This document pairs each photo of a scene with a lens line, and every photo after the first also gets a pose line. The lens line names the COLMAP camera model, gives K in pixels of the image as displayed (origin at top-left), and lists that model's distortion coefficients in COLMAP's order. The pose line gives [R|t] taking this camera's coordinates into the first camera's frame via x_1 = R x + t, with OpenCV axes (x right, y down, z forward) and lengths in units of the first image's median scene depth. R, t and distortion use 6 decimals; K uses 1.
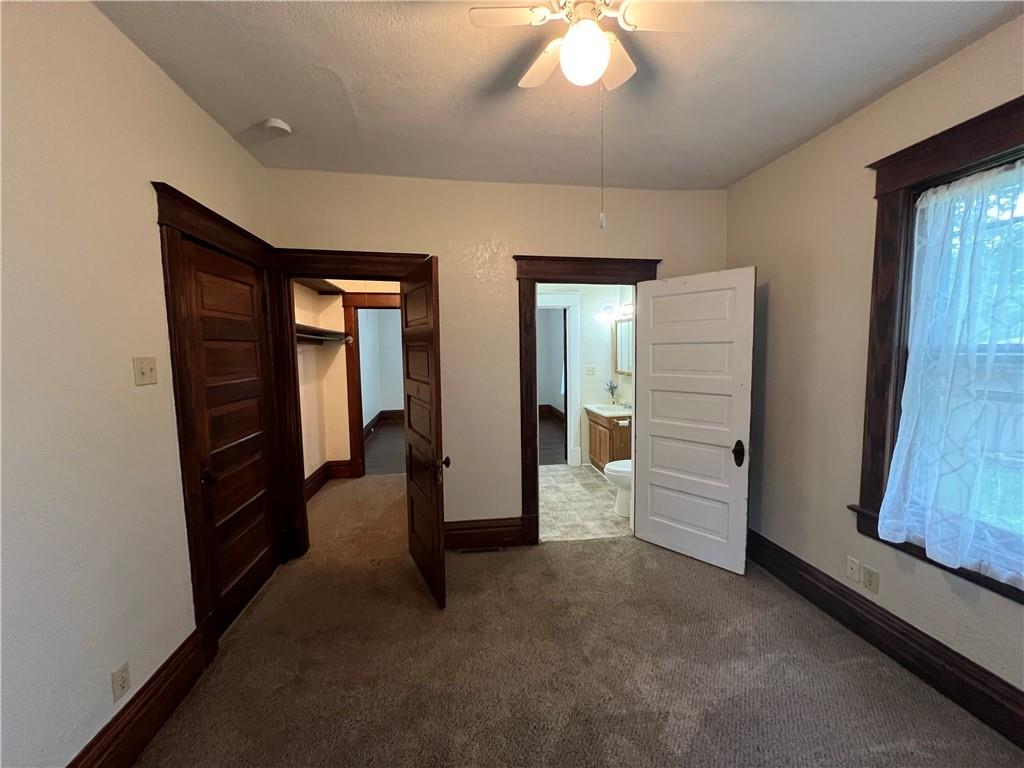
lens RADIAL K [[408.2, 0, 513.3], [0, 408.2, 384.3], [0, 0, 1]] dist [-0.003014, -0.000087]
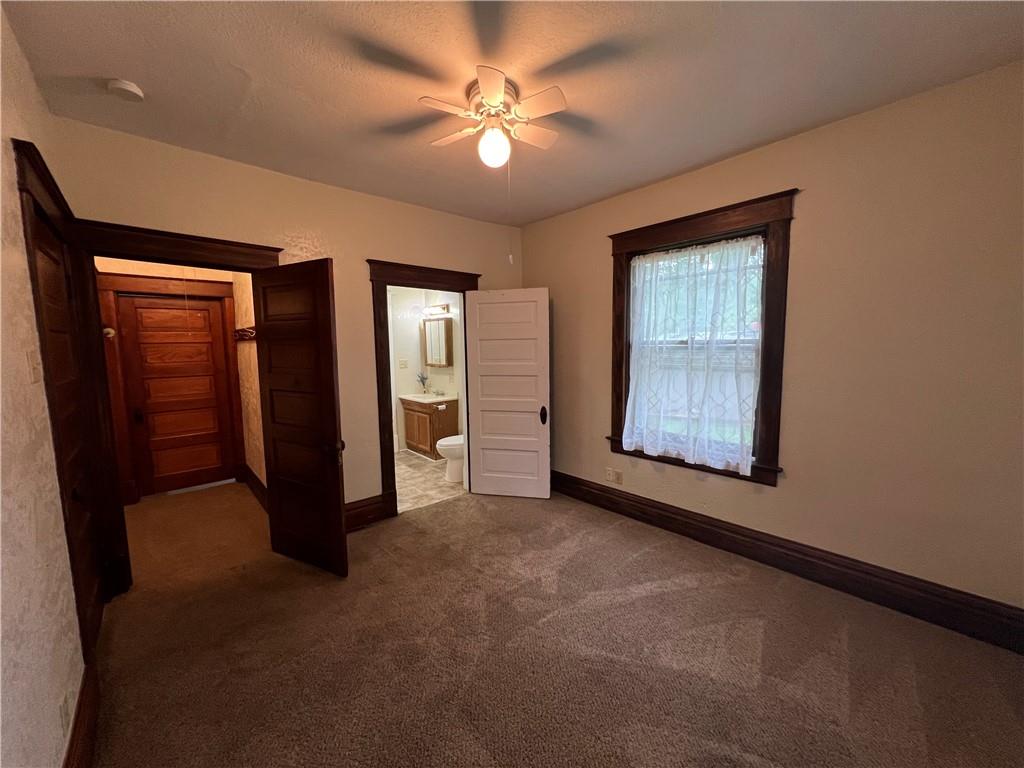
lens RADIAL K [[408.2, 0, 513.3], [0, 408.2, 384.3], [0, 0, 1]] dist [-0.003014, -0.000087]
pose [[0.833409, -0.052286, 0.550178, -0.308483], [0.047999, 0.998601, 0.022192, 0.019485], [-0.550569, 0.007913, 0.834752, -0.145332]]
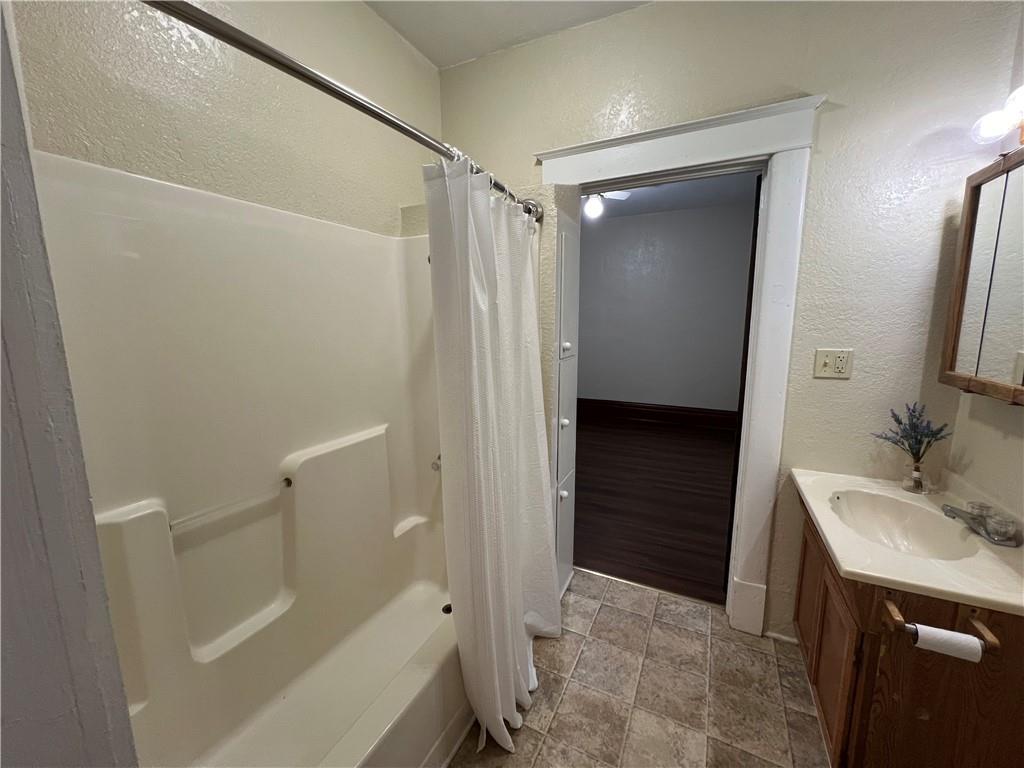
lens RADIAL K [[405.8, 0, 512.0], [0, 405.8, 384.0], [0, 0, 1]] dist [0.000383, 0.000089]
pose [[0.826074, 0.098869, -0.554821, 0.291196], [-0.055560, 0.993982, 0.094405, -0.064010], [0.560816, -0.047160, 0.826596, 1.095185]]
